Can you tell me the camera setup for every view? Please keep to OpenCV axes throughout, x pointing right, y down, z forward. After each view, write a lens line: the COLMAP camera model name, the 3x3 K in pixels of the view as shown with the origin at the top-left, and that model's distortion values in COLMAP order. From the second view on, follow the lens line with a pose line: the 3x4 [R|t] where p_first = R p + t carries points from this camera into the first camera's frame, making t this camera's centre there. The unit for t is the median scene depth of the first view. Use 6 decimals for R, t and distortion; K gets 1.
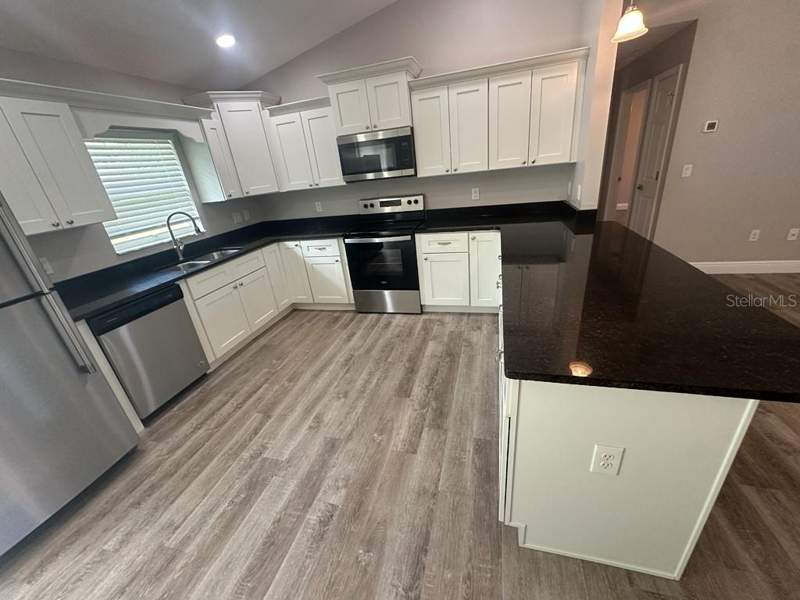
lens RADIAL K [[319.5, 0, 399.4], [0, 319.5, 299.4], [0, 0, 1]] dist [-0.000632, -0.000477]
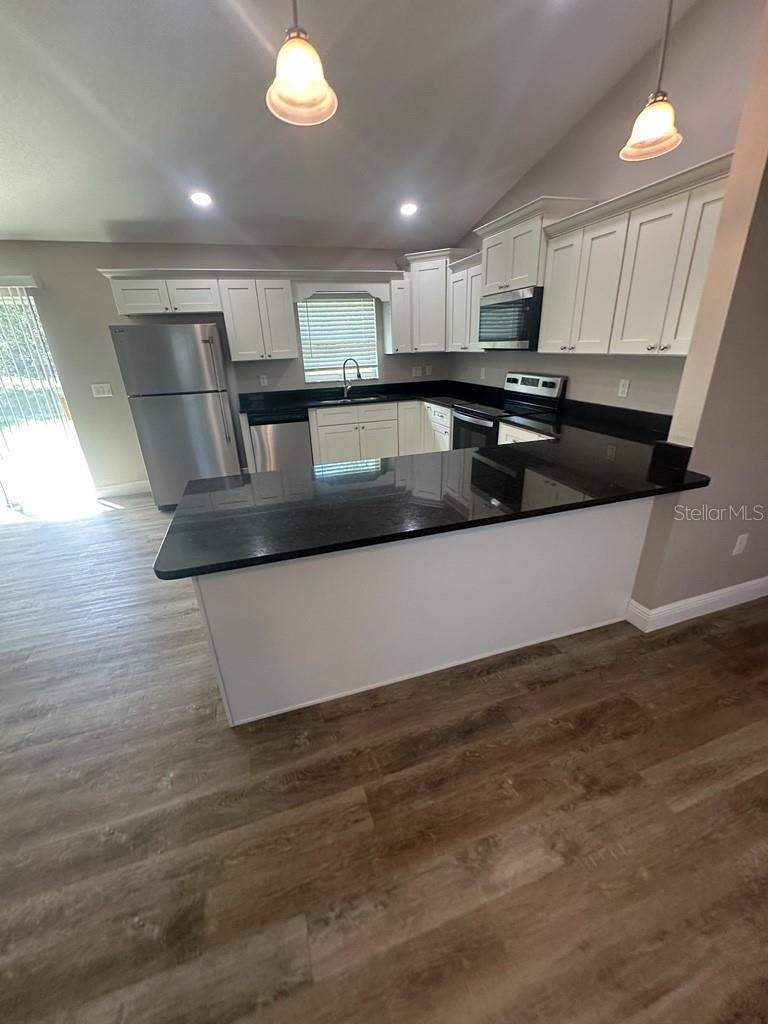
lens RADIAL K [[408.9, 0, 384.0], [0, 408.9, 512.0], [0, 0, 1]] dist [-0.000632, -0.000477]
pose [[0.547728, 0.399380, -0.735180, 0.848067], [-0.348150, 0.907820, 0.233783, -0.157277], [0.760779, 0.127904, 0.636283, 0.166371]]
